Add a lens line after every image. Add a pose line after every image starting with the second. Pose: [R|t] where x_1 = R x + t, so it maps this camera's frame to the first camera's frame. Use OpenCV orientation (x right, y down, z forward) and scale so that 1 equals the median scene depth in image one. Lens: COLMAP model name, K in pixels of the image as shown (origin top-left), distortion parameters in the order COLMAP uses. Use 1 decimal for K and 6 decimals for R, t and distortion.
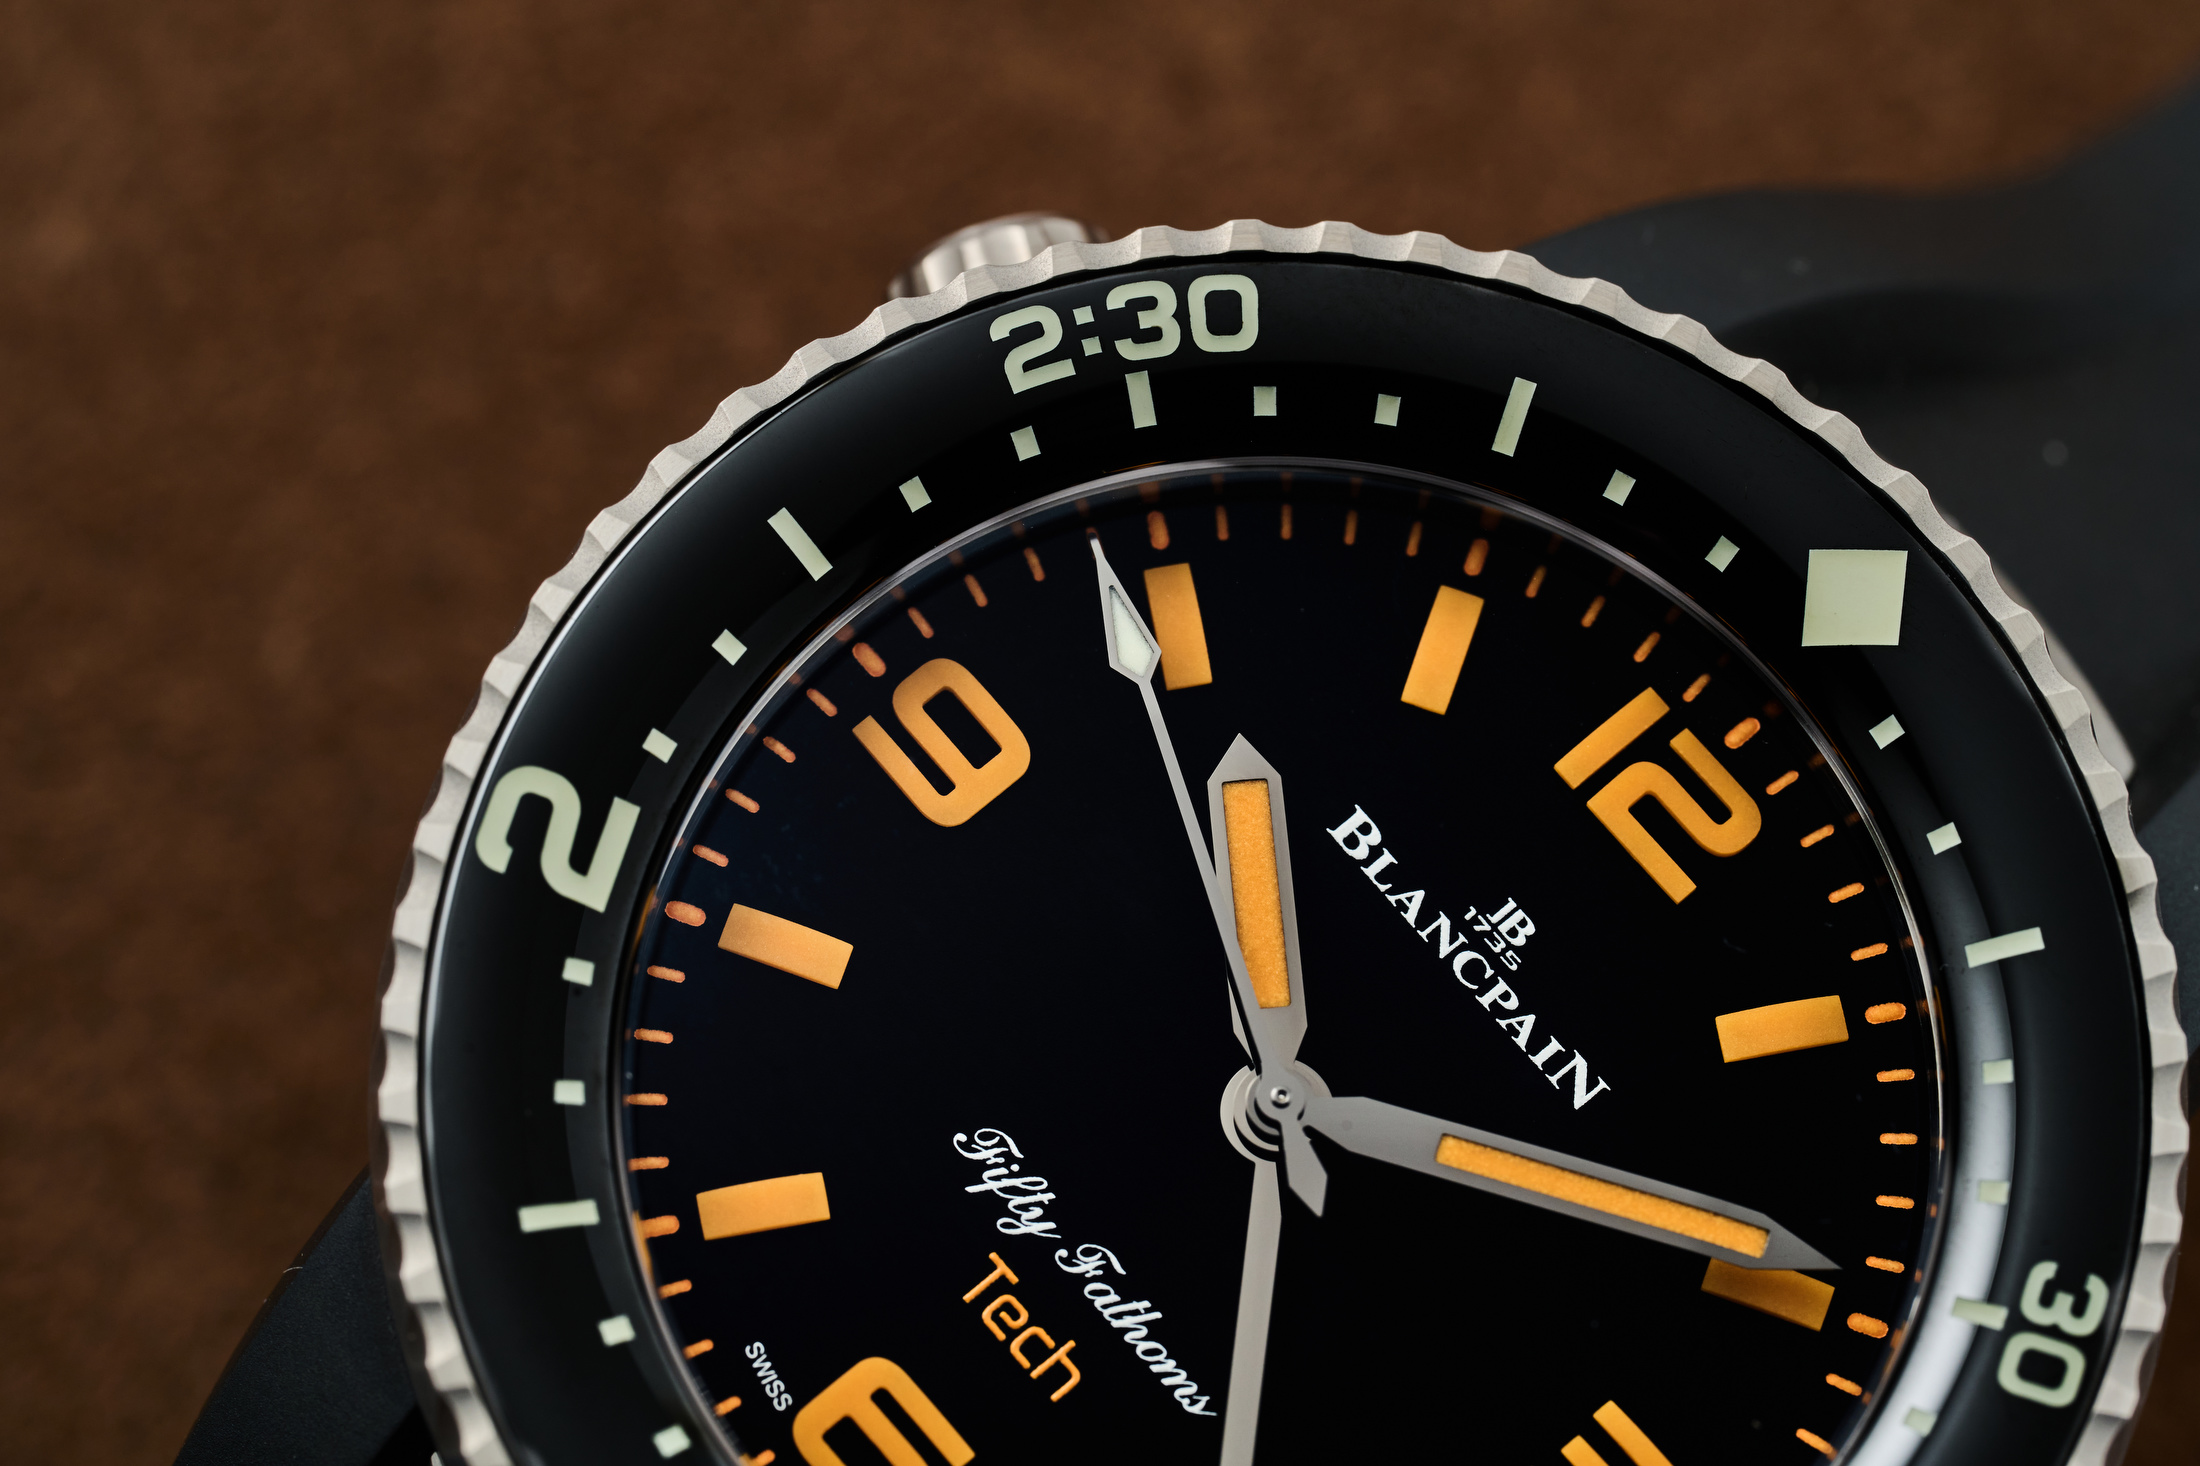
lens RADIAL K [[9380.1, 0, 1100.0], [0, 9380.1, 733.0], [0, 0, 1]] dist [-0.546290, -4.766718]
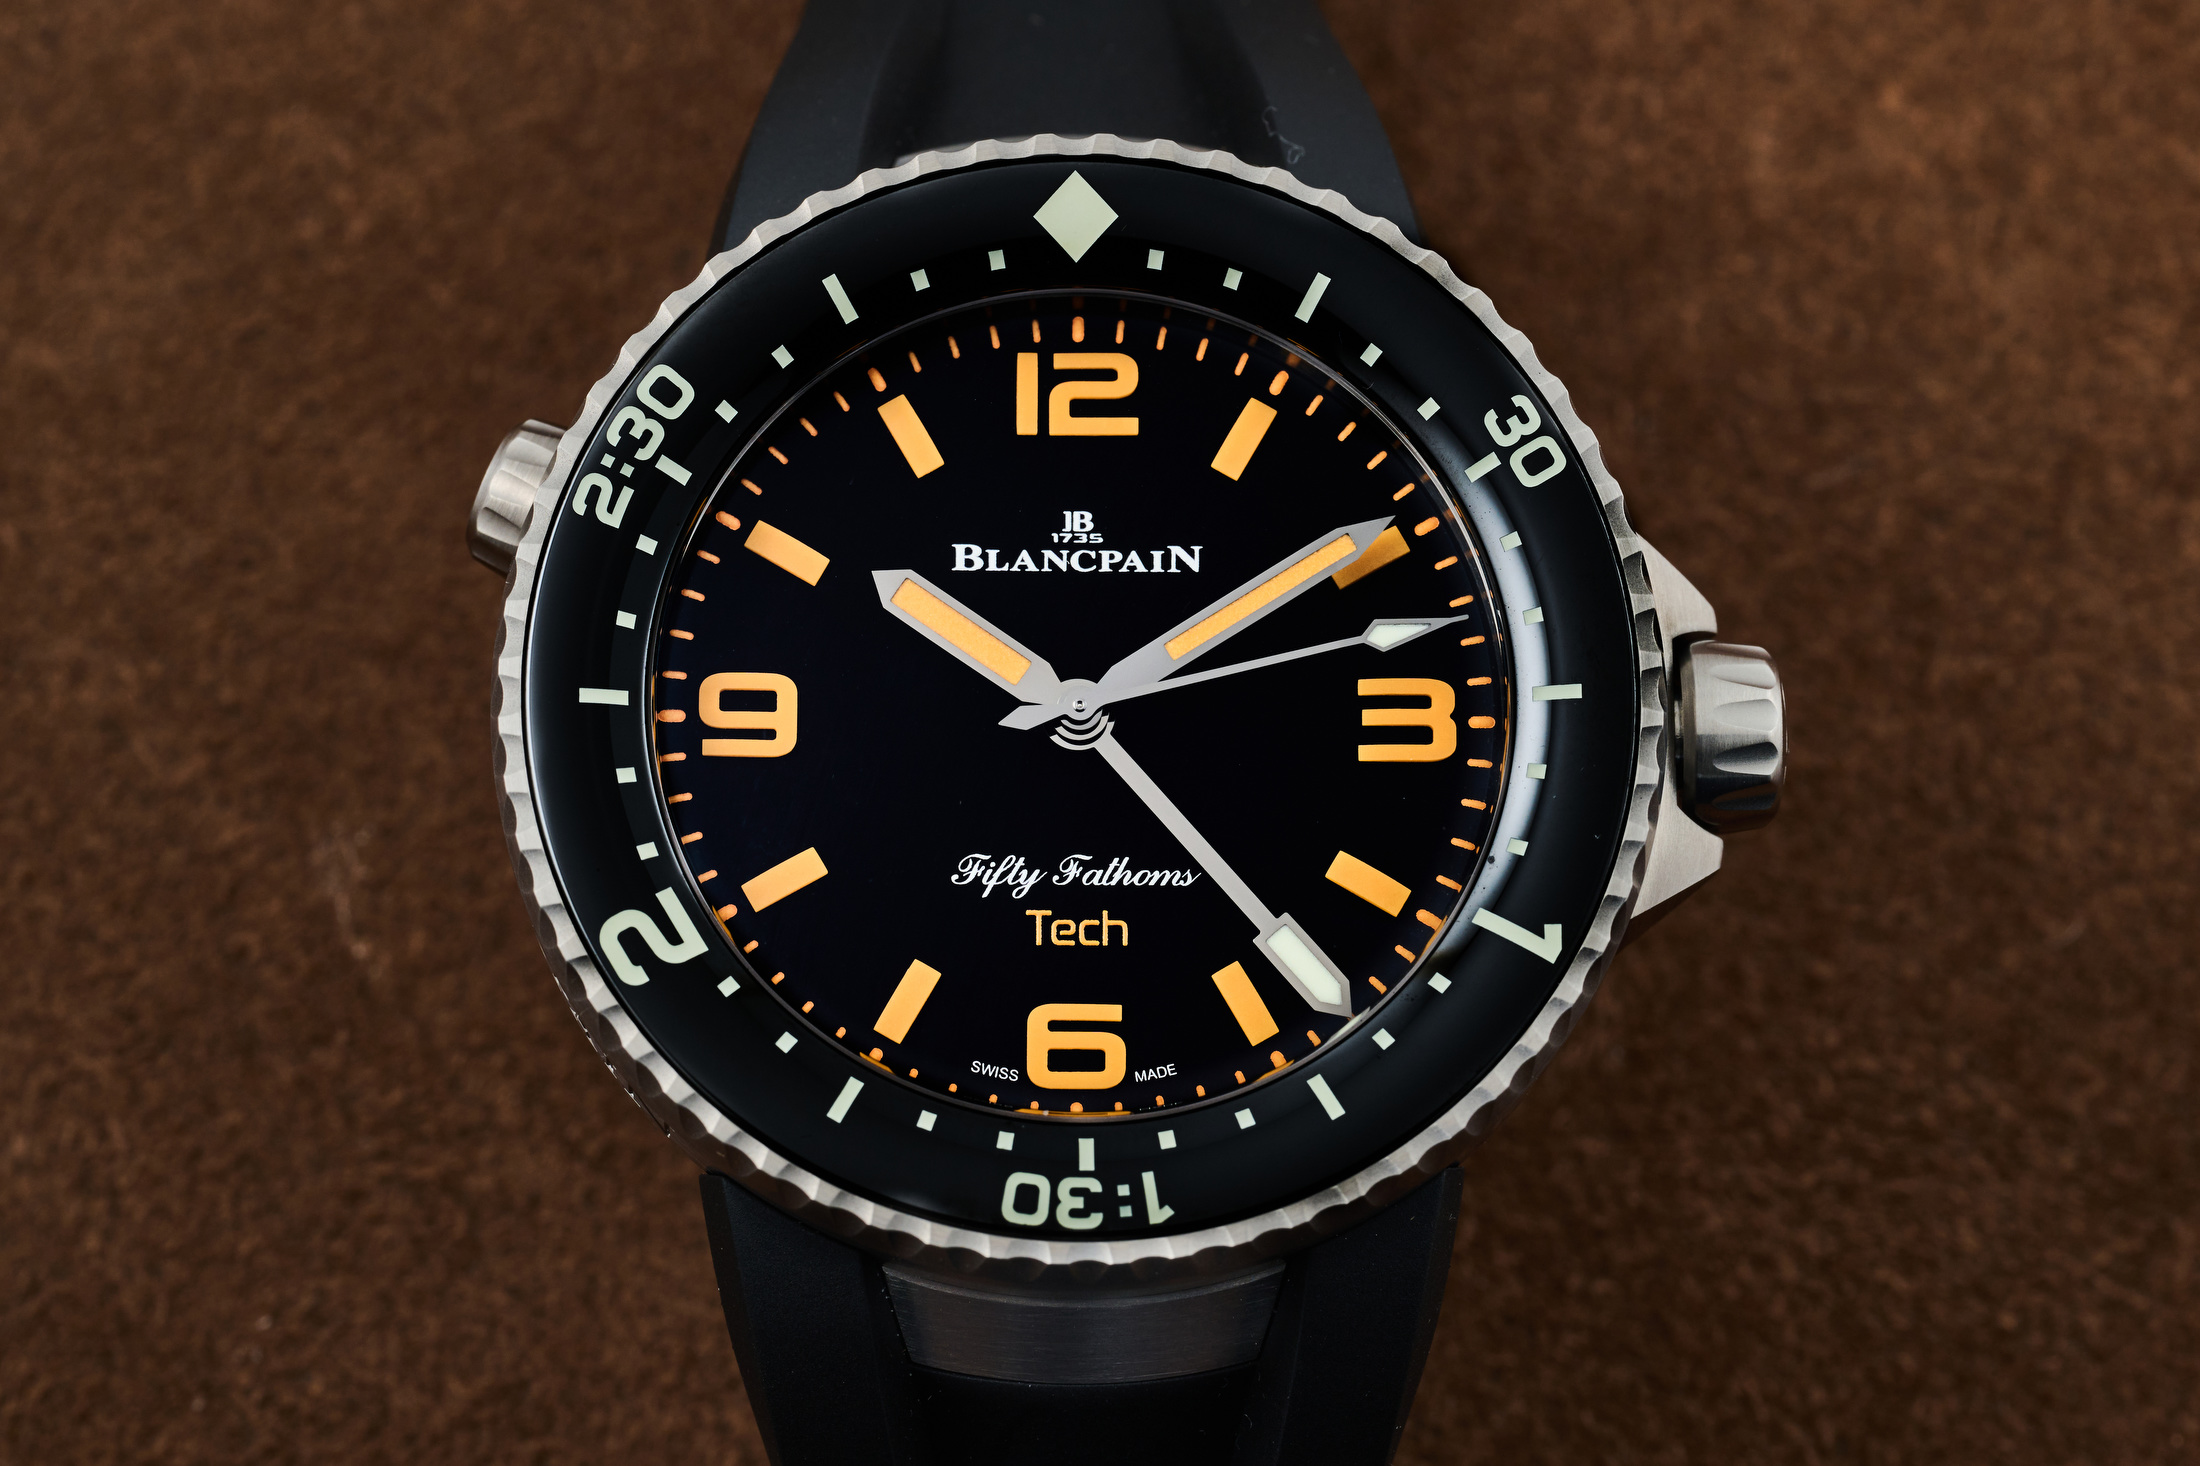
lens RADIAL K [[9380.1, 0, 1100.0], [0, 9380.1, 733.0], [0, 0, 1]] dist [-0.546290, -4.766718]
pose [[0.653935, -0.740847, 0.153348, -0.217474], [0.725078, 0.671576, 0.152472, -0.190239], [-0.215943, 0.011482, 0.976338, -0.512874]]
